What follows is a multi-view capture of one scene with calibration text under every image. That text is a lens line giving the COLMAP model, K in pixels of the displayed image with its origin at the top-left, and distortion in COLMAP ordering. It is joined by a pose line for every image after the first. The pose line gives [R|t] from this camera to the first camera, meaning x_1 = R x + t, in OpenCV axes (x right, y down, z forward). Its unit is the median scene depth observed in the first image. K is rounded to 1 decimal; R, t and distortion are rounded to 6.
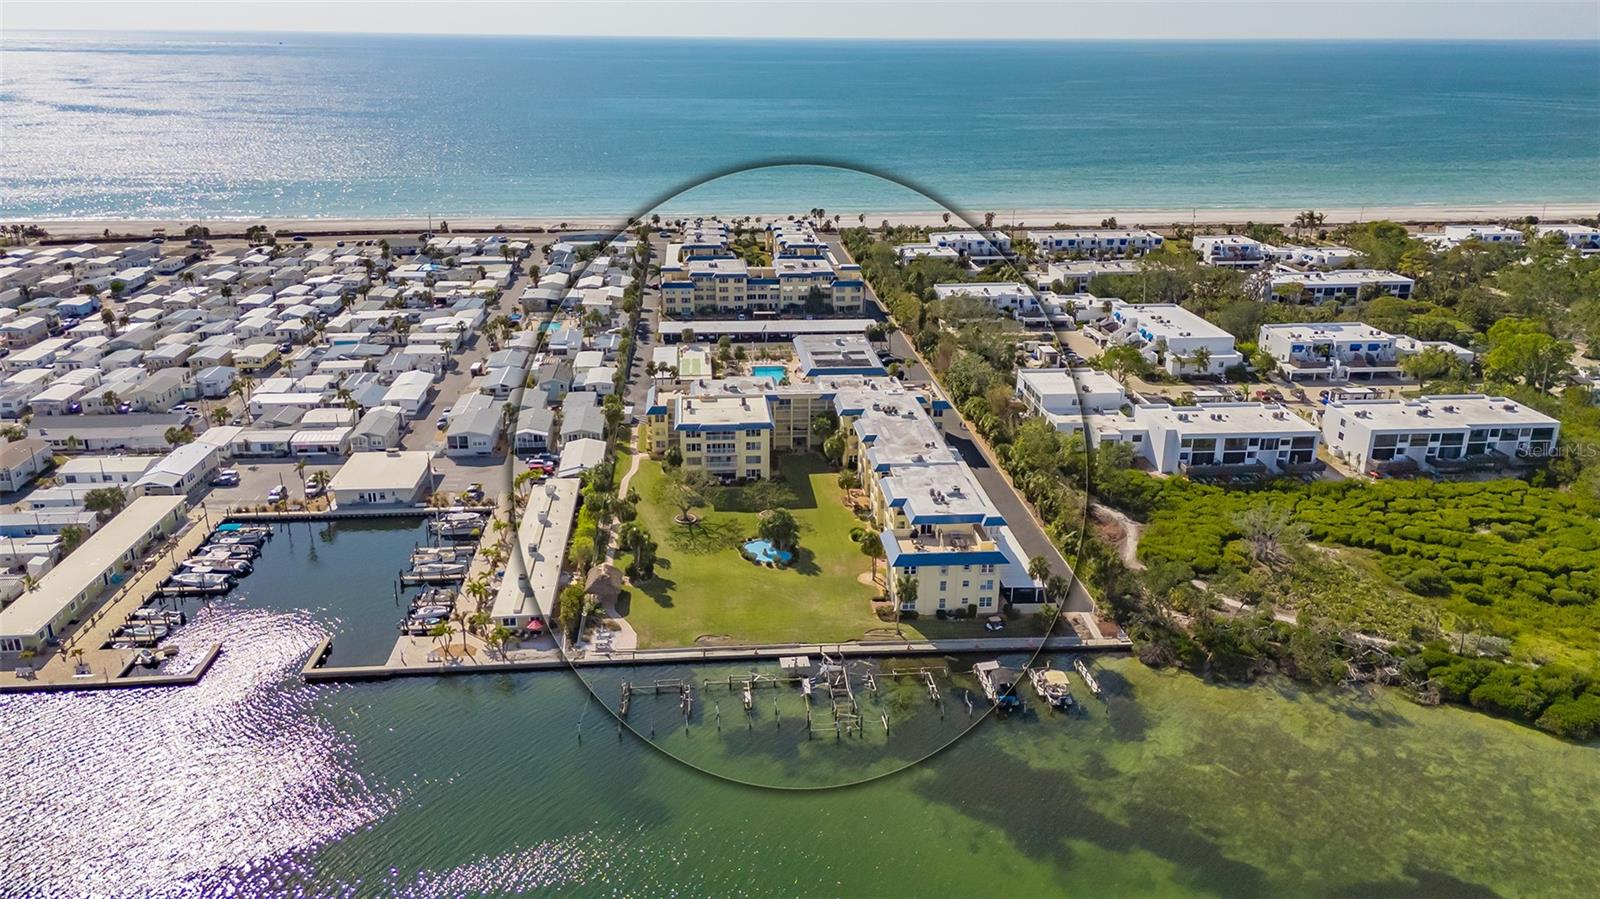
lens RADIAL K [[1154.9, 0, 798.1], [0, 1154.9, 471.4], [0, 0, 1]] dist [0.096037, -0.112653]
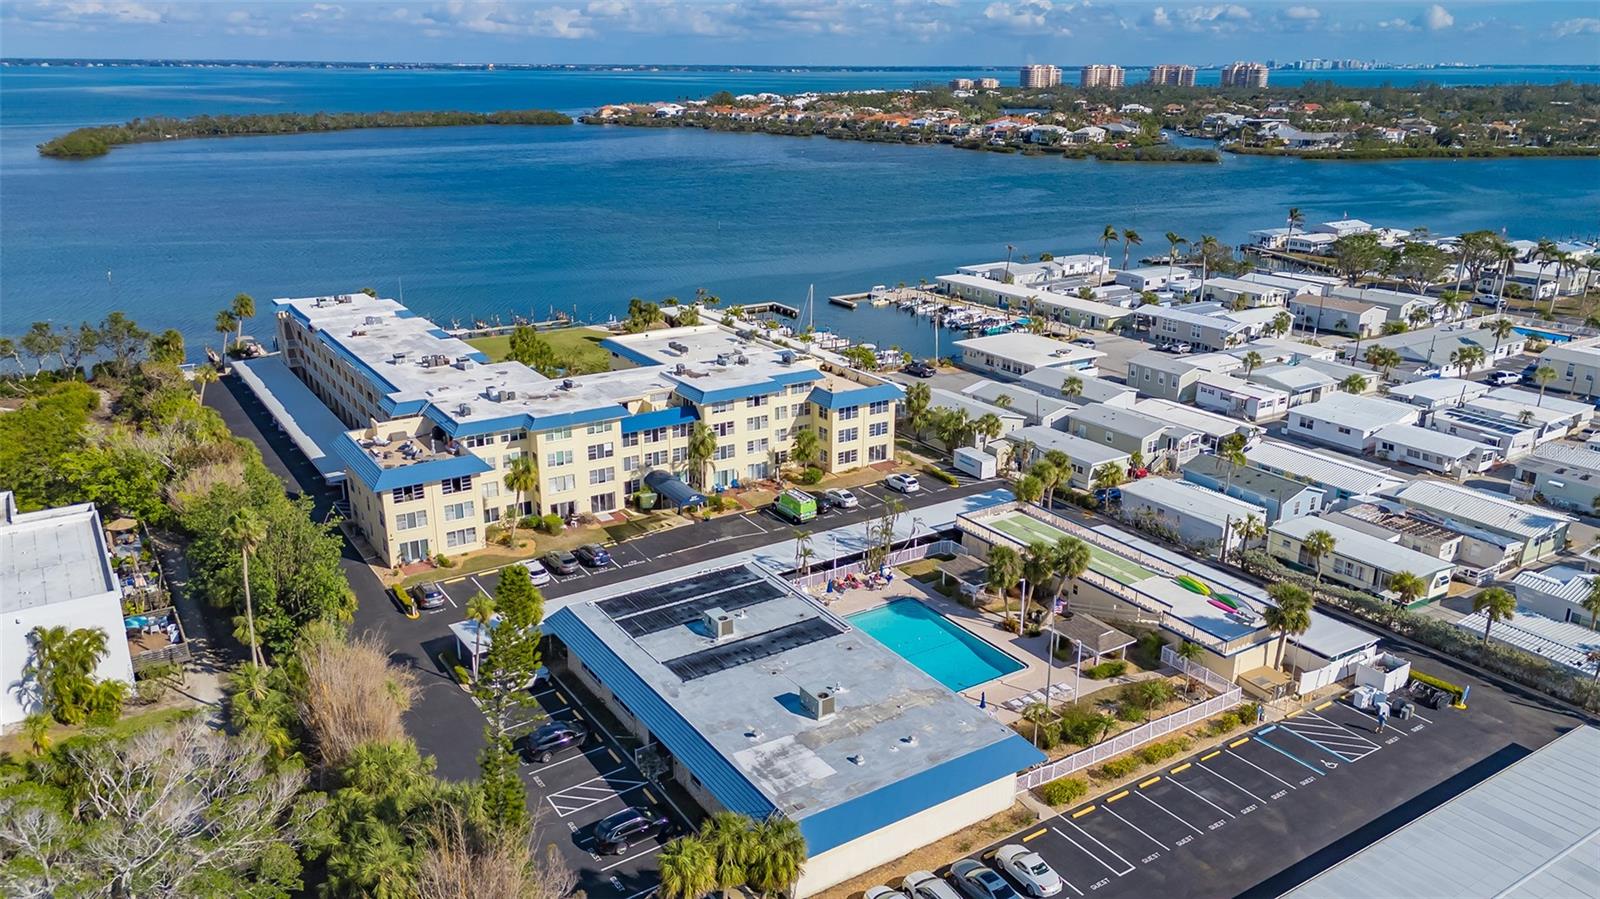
lens RADIAL K [[1170.7, 0, 796.7], [0, 1170.7, 444.6], [0, 0, 1]] dist [0.070611, -0.066947]
pose [[-0.881438, 0.135560, -0.452428, 0.156277], [-0.174927, 0.796099, 0.579333, -0.324579], [0.438712, 0.589788, -0.677999, 1.200442]]
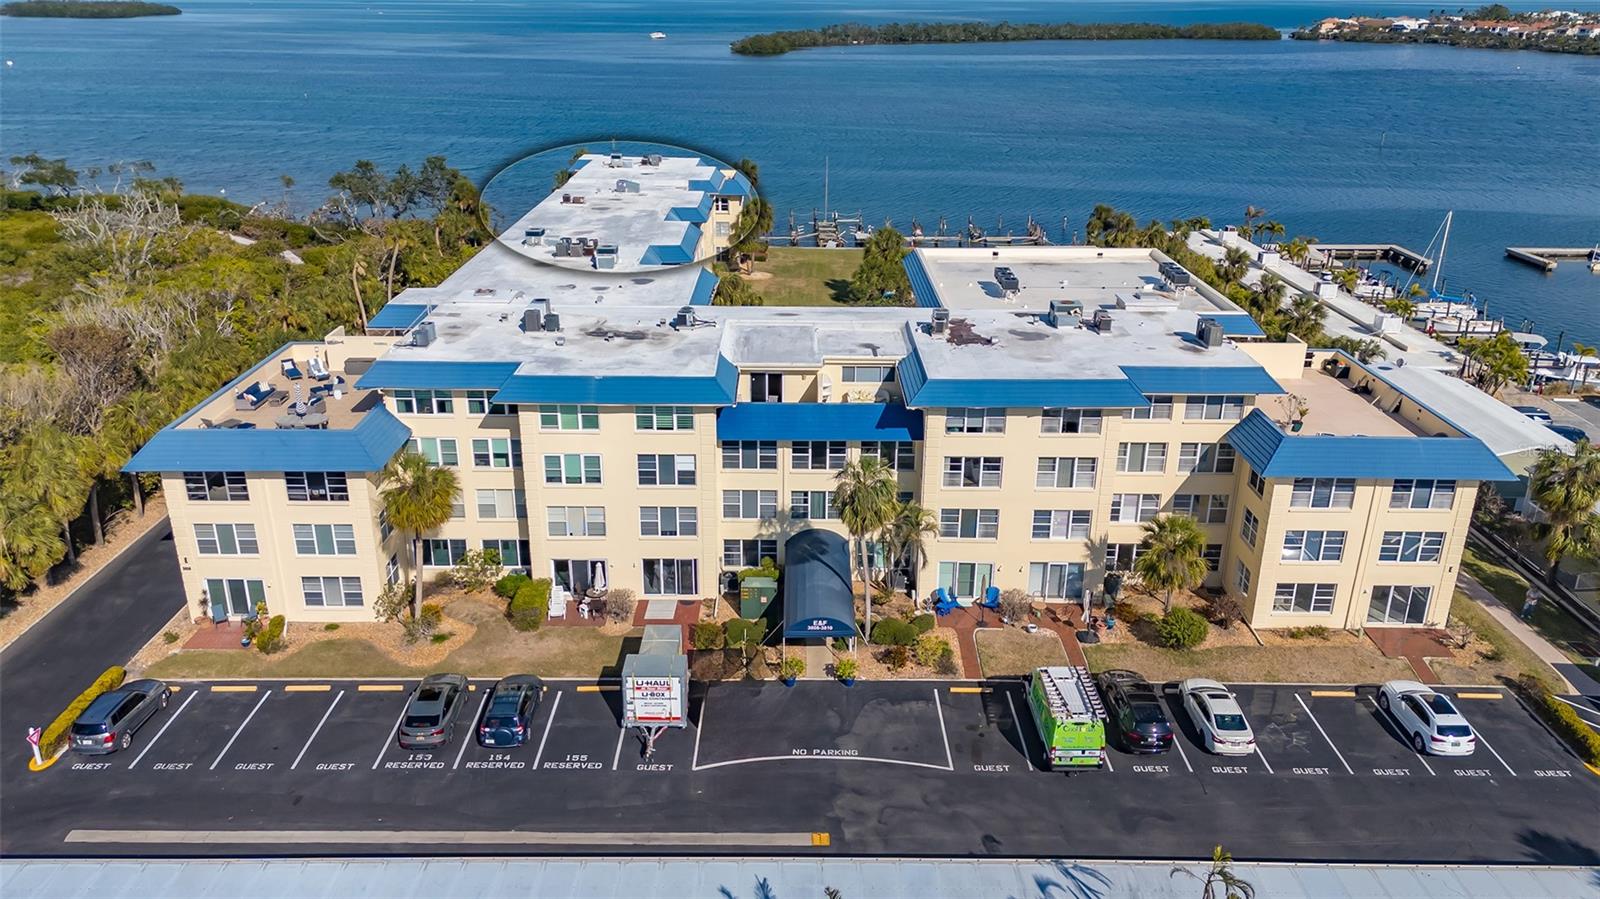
lens RADIAL K [[1170.7, 0, 796.7], [0, 1170.7, 444.6], [0, 0, 1]] dist [0.070611, -0.066947]
pose [[-0.996188, -0.042810, 0.075999, -0.013913], [0.018320, 0.749155, 0.662141, -0.191543], [-0.085282, 0.661010, -0.745516, 1.017634]]
